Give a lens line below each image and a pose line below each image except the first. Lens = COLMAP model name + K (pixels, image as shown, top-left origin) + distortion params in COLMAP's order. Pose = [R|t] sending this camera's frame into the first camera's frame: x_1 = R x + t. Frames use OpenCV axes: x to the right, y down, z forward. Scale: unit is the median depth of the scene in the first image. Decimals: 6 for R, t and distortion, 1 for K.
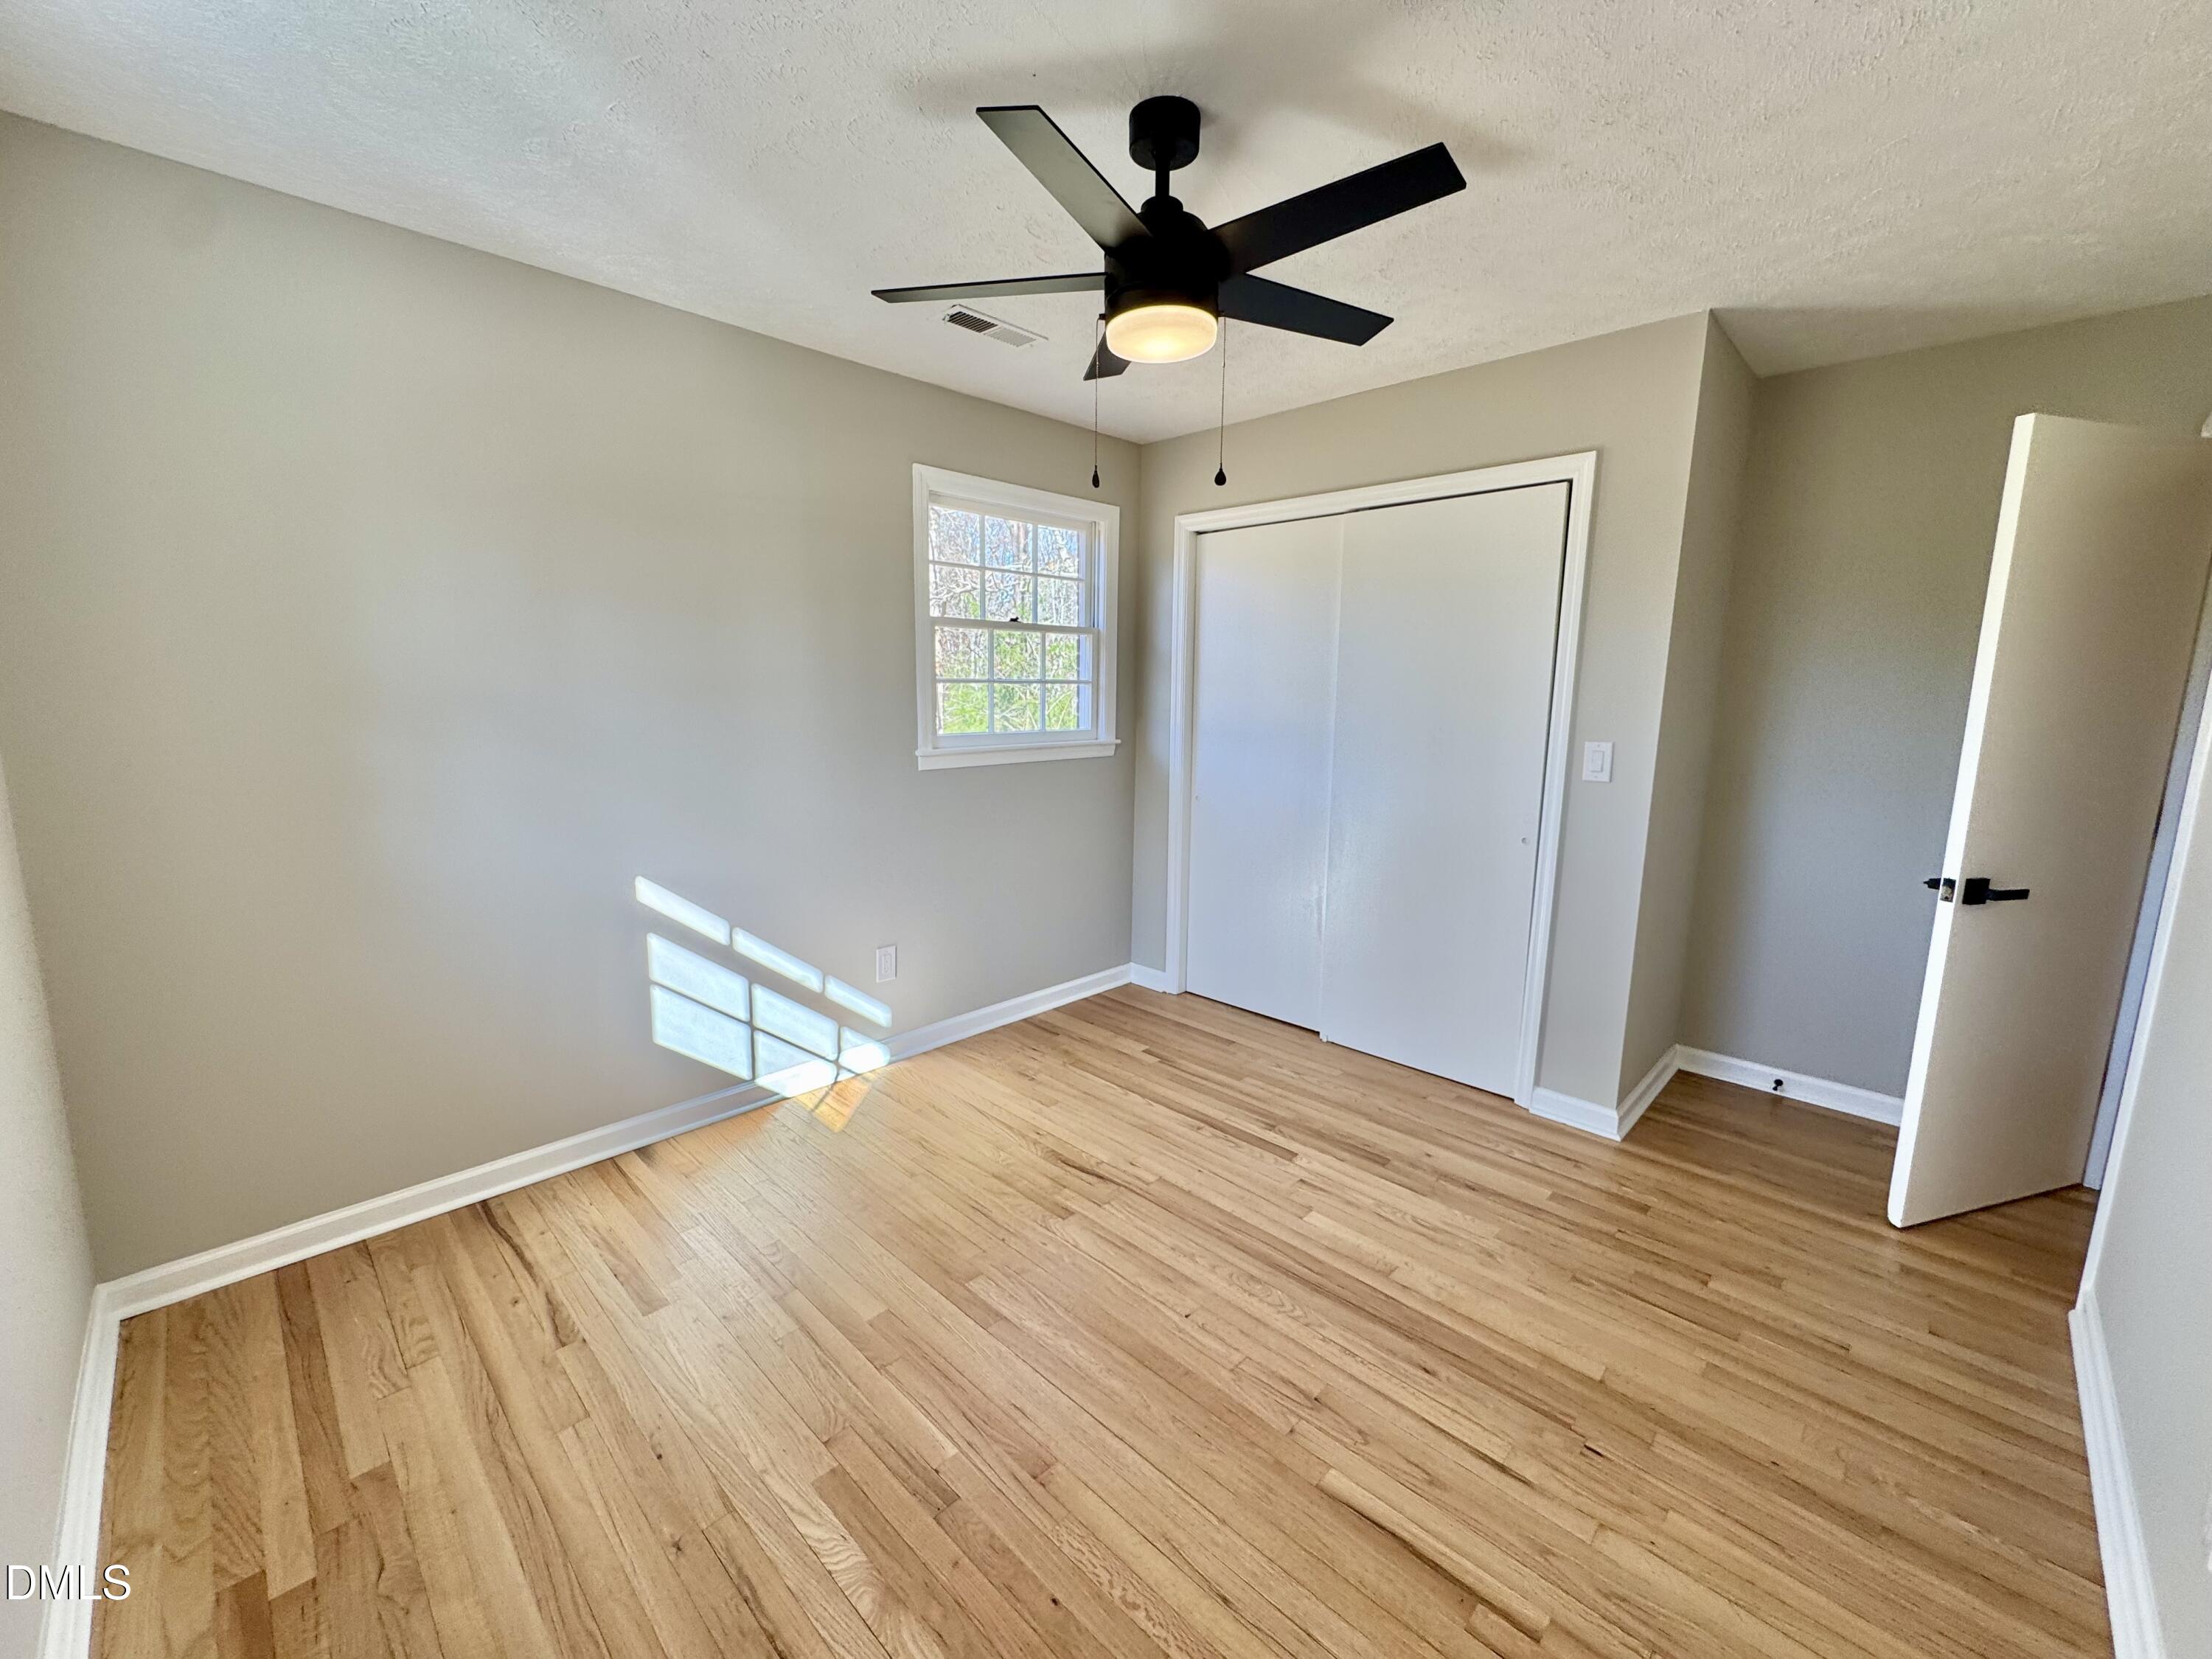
lens RADIAL K [[883.0, 0, 1103.6], [0, 883.0, 831.2], [0, 0, 1]] dist [-0.004061, 0.000112]
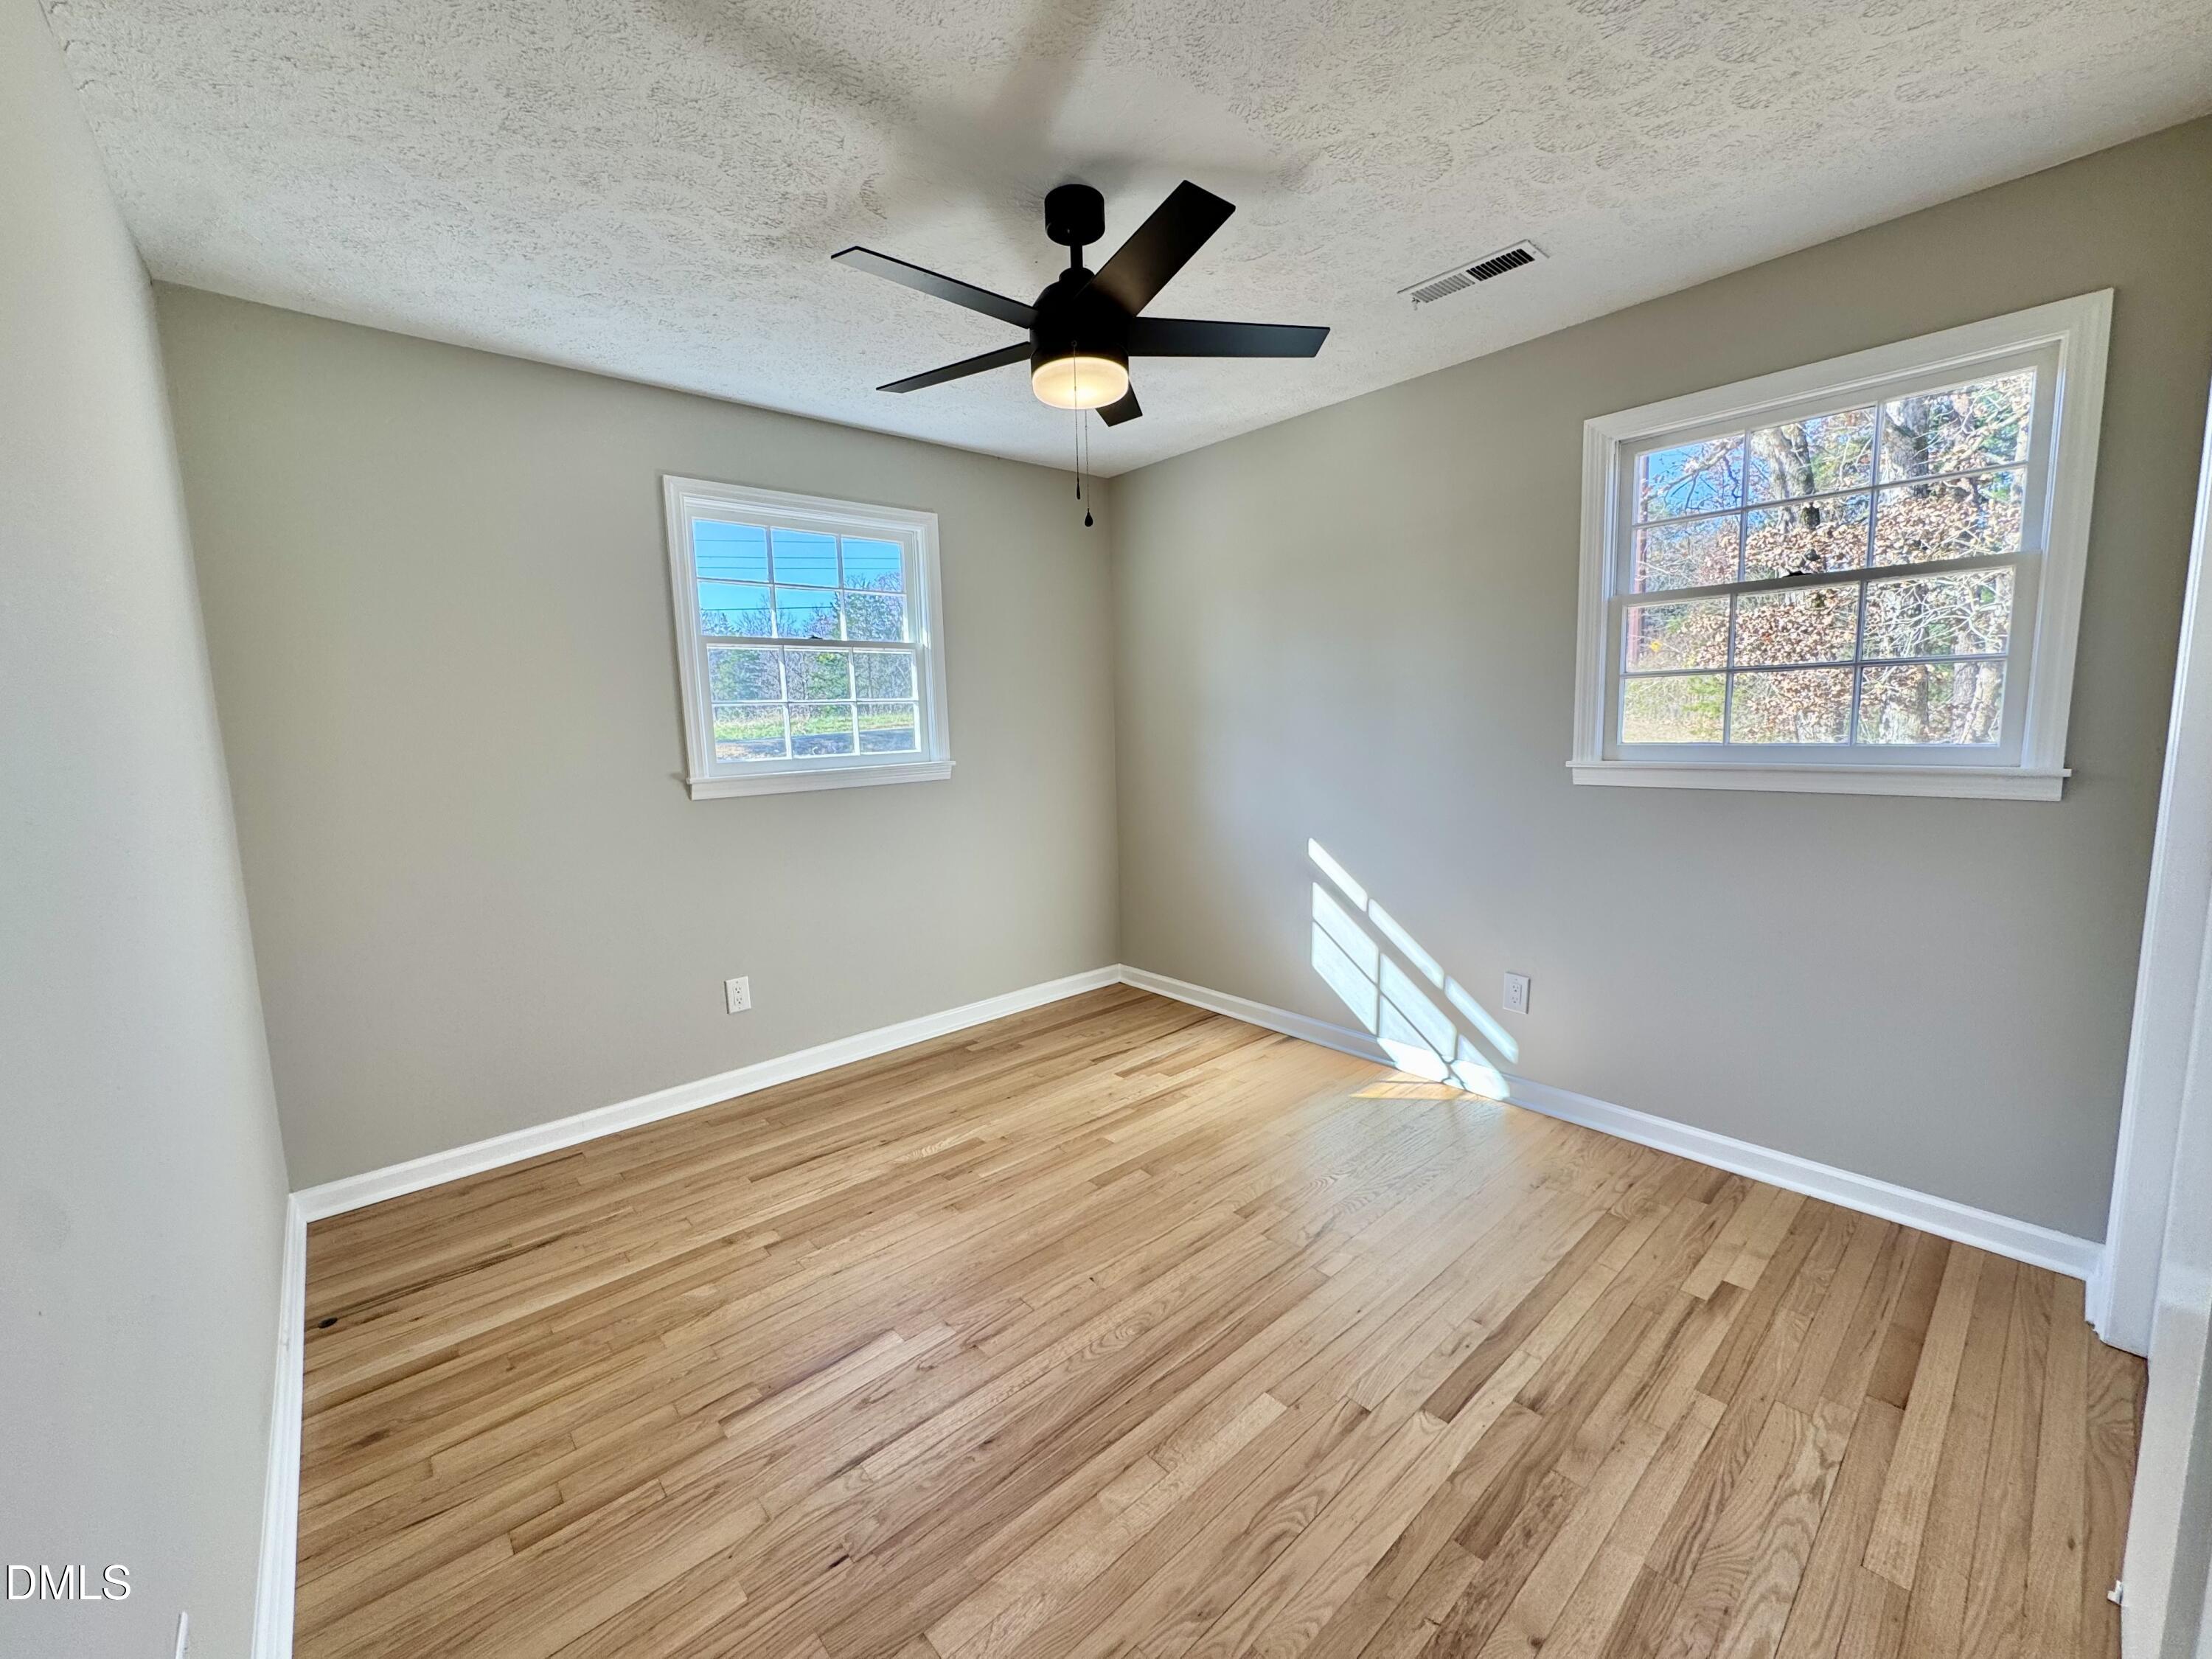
lens RADIAL K [[883.0, 0, 1107.3], [0, 883.0, 835.5], [0, 0, 1]] dist [-0.004061, 0.000112]
pose [[-0.070733, 0.125921, -0.989515, 0.800544], [-0.136524, 0.981443, 0.134652, -0.088956], [0.988108, 0.144617, -0.052229, 0.739934]]
